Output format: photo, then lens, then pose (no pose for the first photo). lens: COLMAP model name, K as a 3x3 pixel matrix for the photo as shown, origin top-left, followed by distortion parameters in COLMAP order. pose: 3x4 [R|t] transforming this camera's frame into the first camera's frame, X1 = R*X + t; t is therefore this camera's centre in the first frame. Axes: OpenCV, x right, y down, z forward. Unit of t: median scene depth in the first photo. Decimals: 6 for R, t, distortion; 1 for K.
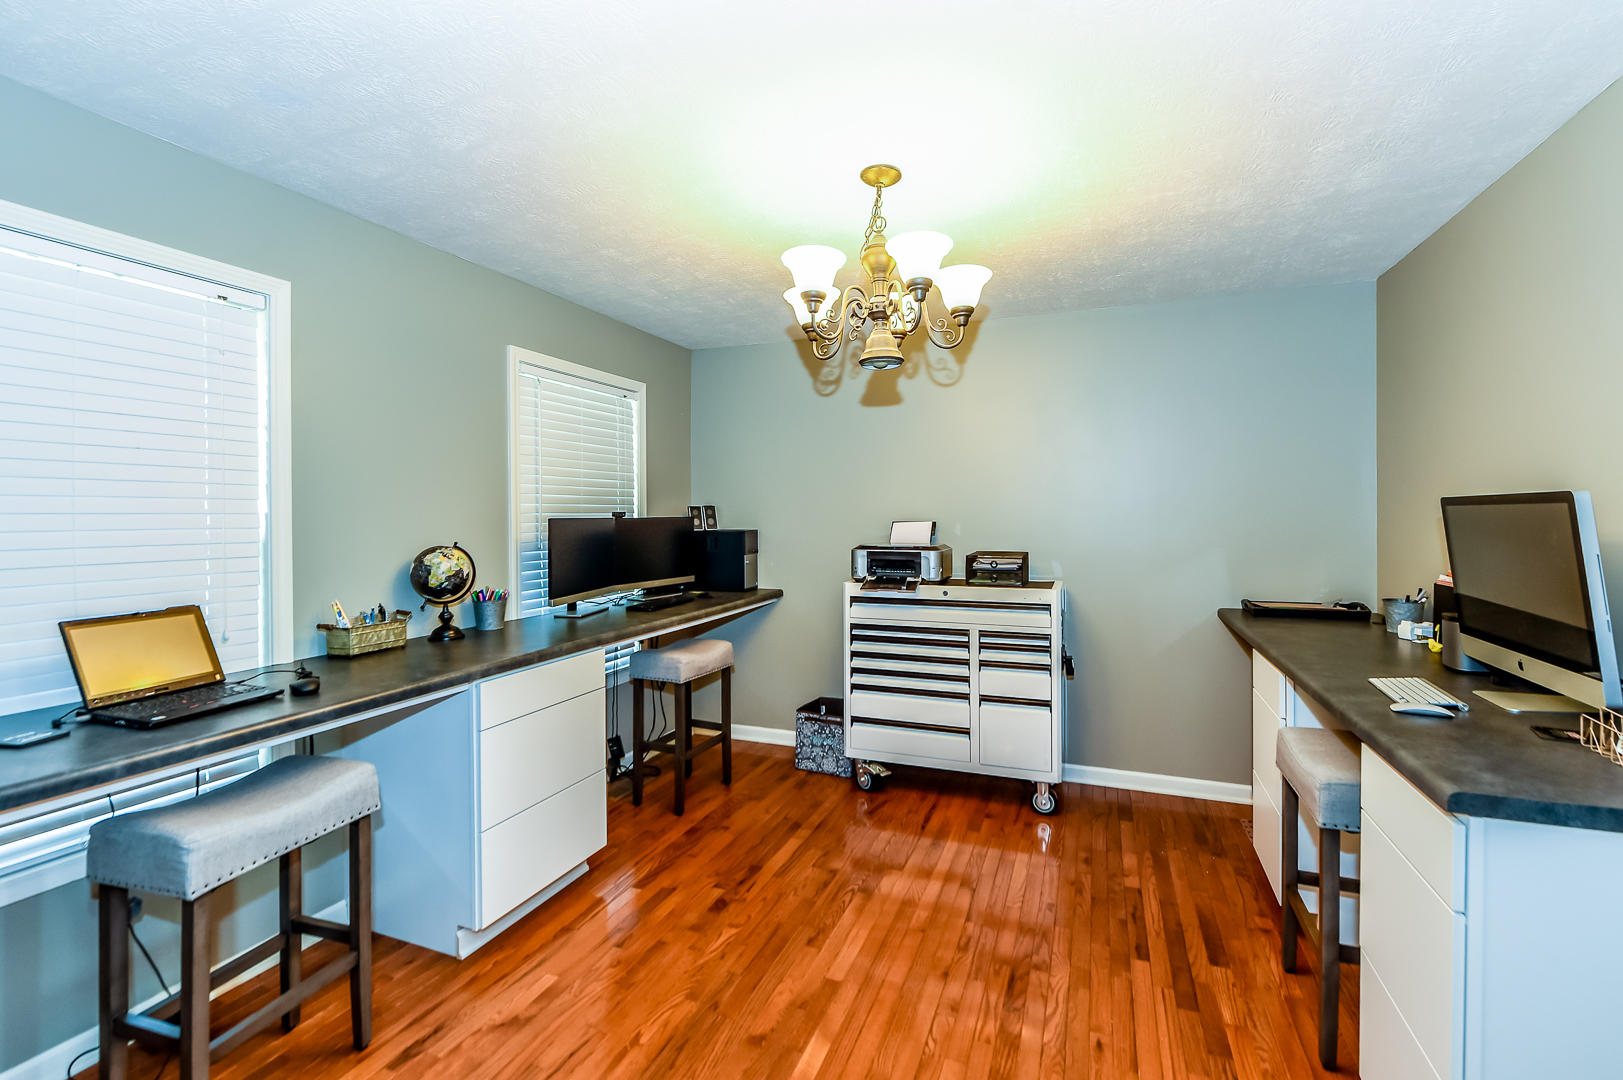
lens RADIAL K [[708.2, 0, 807.0], [0, 708.2, 520.0], [0, 0, 1]] dist [-0.000214, -0.000011]
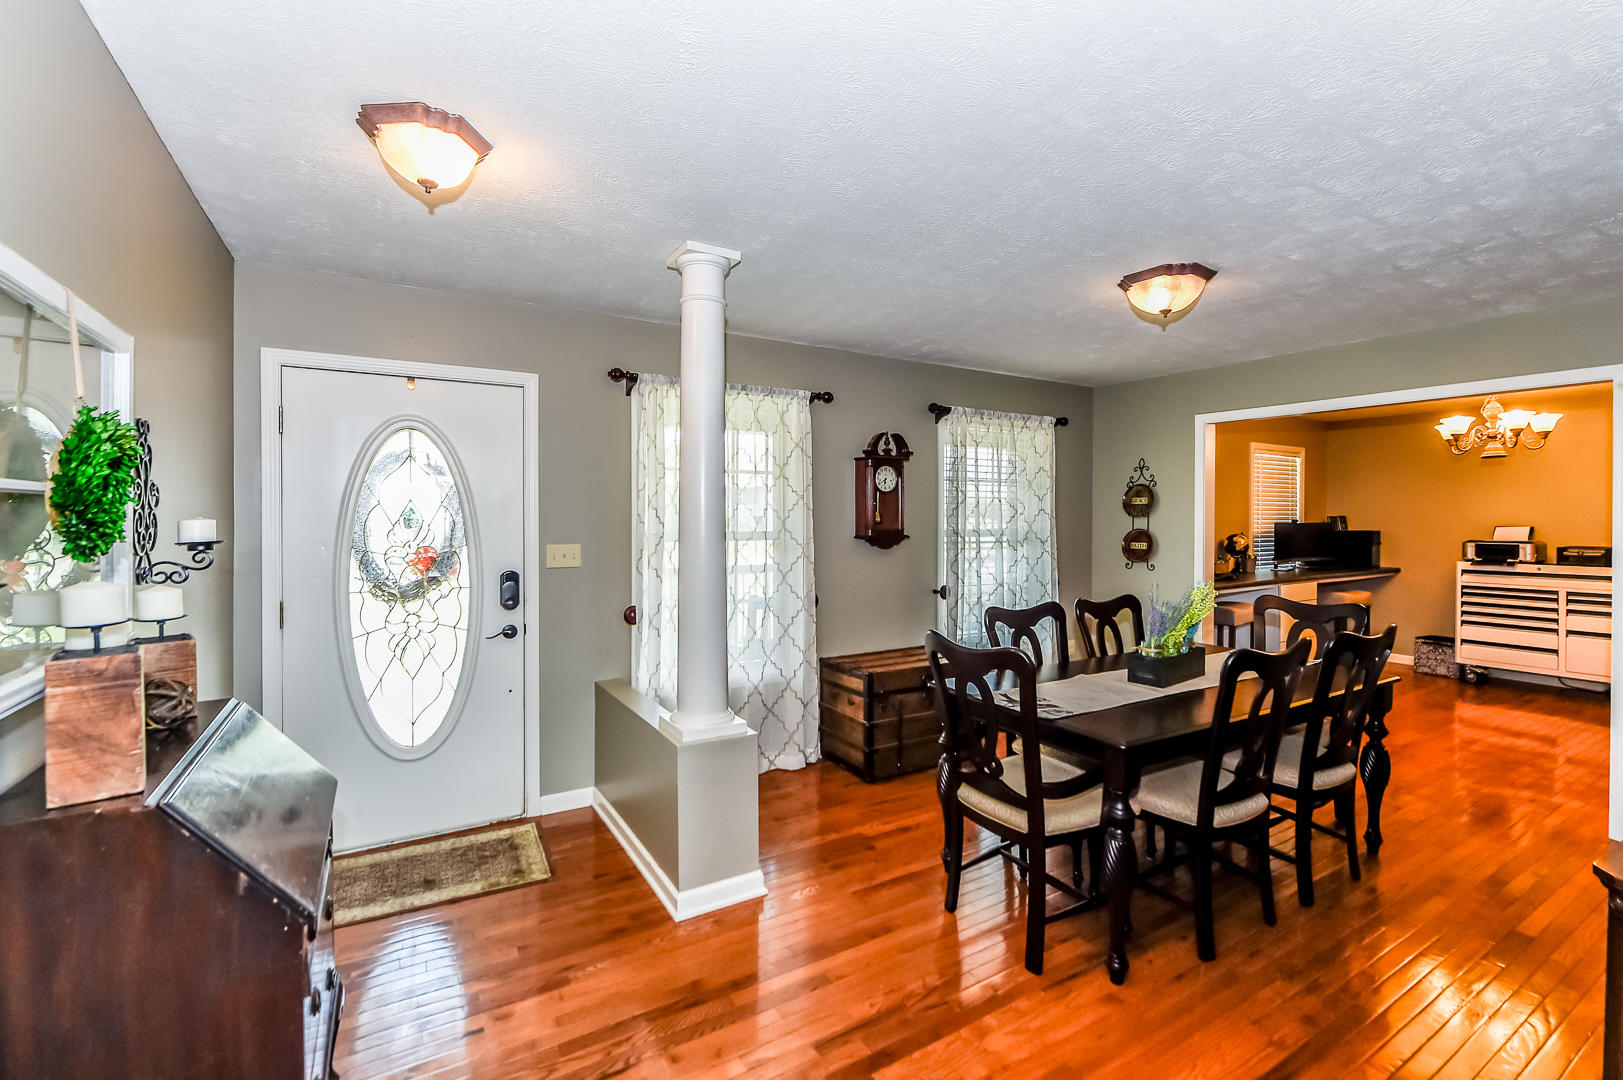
lens RADIAL K [[698.7, 0, 816.2], [0, 698.7, 528.4], [0, 0, 1]] dist [-0.000824, -0.000320]
pose [[0.800463, 0.012359, -0.599254, -0.189372], [-0.009854, 0.999924, 0.007460, 0.011215], [0.599301, -0.000067, 0.800524, -1.373851]]
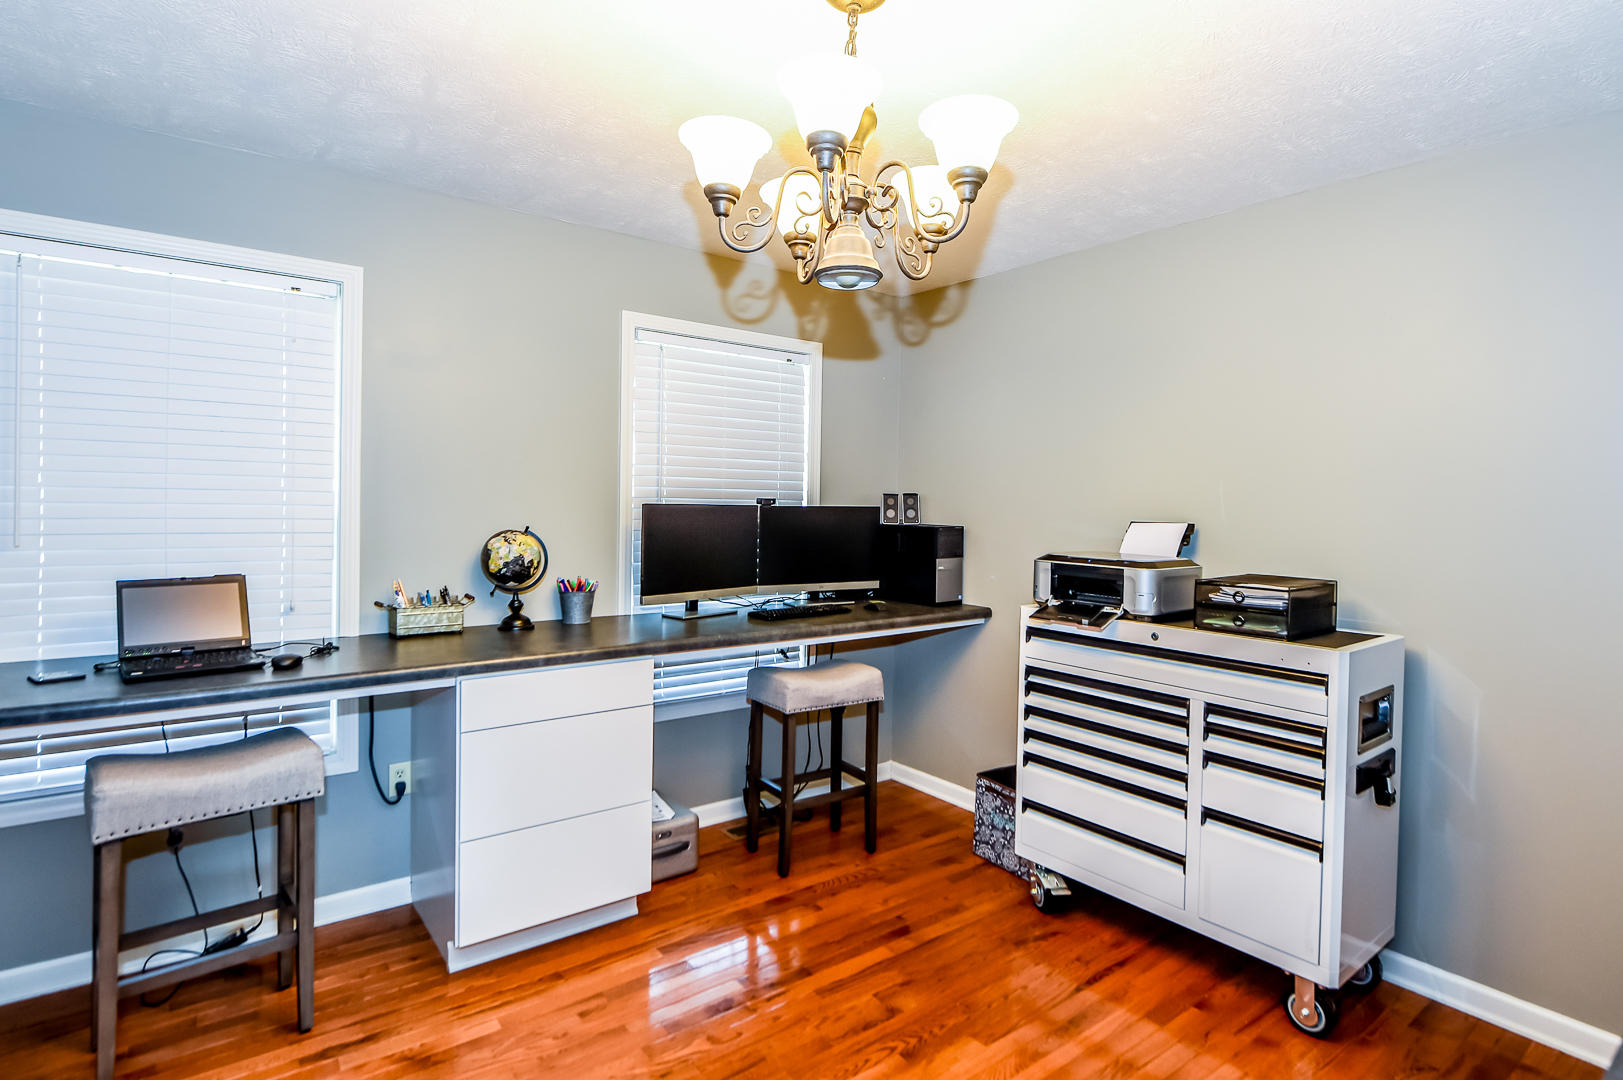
lens RADIAL K [[824.3, 0, 814.5], [0, 824.3, 515.2], [0, 0, 1]] dist [-0.006385, -0.002073]
pose [[0.860379, 0.030642, -0.508732, 0.306646], [-0.027401, 0.999528, 0.013862, -0.007196], [0.508917, 0.002013, 0.860813, 0.207799]]
